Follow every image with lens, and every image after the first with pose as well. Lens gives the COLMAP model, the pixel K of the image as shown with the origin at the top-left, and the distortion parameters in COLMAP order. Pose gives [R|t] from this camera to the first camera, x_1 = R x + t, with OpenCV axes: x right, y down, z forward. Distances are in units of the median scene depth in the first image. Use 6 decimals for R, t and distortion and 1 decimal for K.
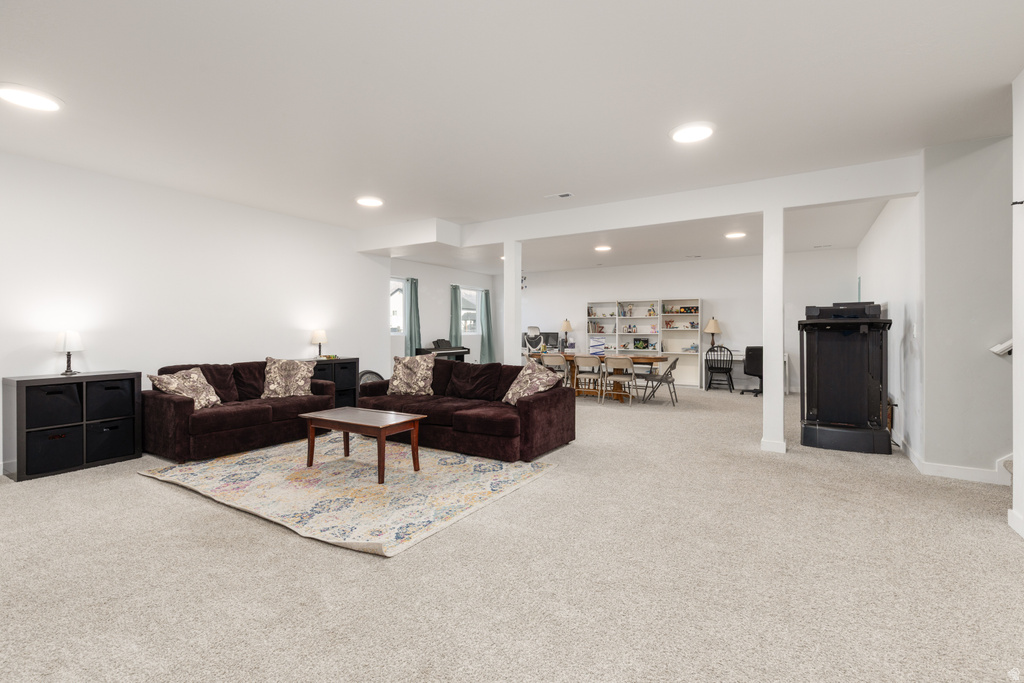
lens RADIAL K [[462.4, 0, 515.8], [0, 462.4, 335.1], [0, 0, 1]] dist [0.005210, -0.002114]
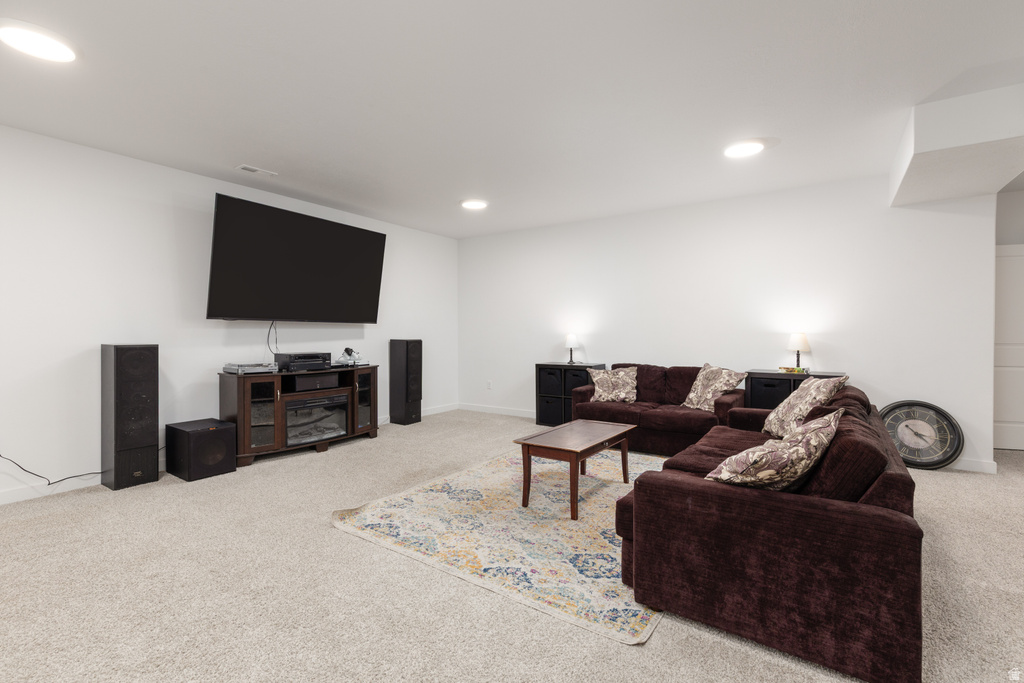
lens RADIAL K [[462.4, 0, 515.3], [0, 462.4, 339.9], [0, 0, 1]] dist [0.005210, -0.002114]
pose [[-0.050847, 0.014907, -0.998595, 0.603915], [-0.007109, 0.999858, 0.015288, -0.014081], [0.998681, 0.007876, -0.050734, 1.036883]]
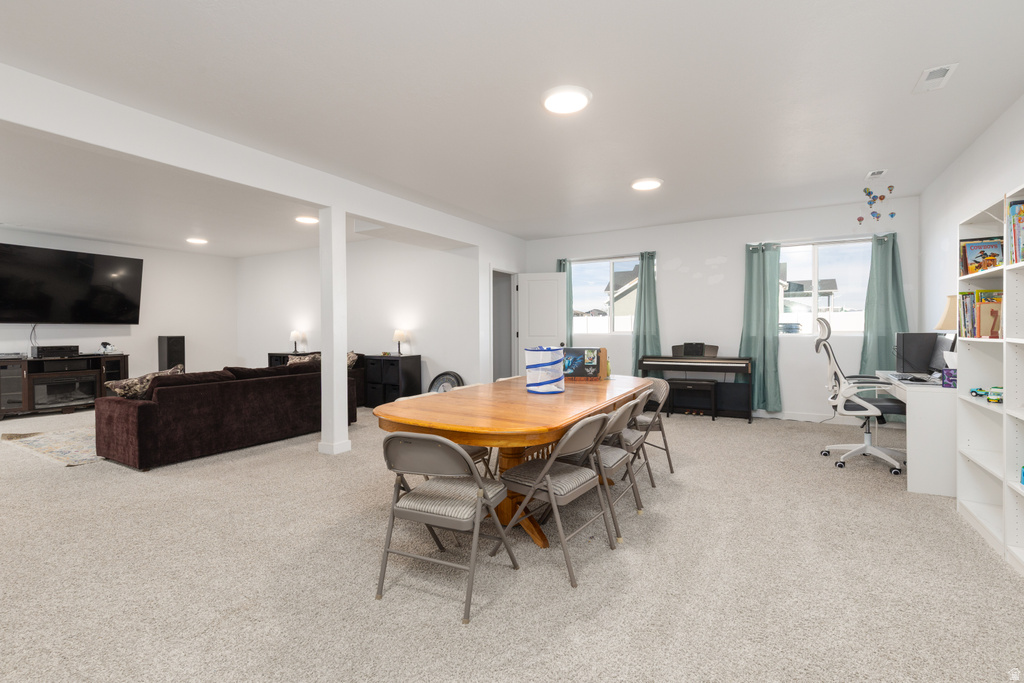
lens RADIAL K [[462.4, 0, 512.9], [0, 462.4, 335.6], [0, 0, 1]] dist [0.005210, -0.002114]
pose [[0.029081, 0.016927, -0.999434, 1.235704], [0.000402, 0.999856, 0.016946, -0.024987], [0.999577, -0.000895, 0.029070, 2.124894]]
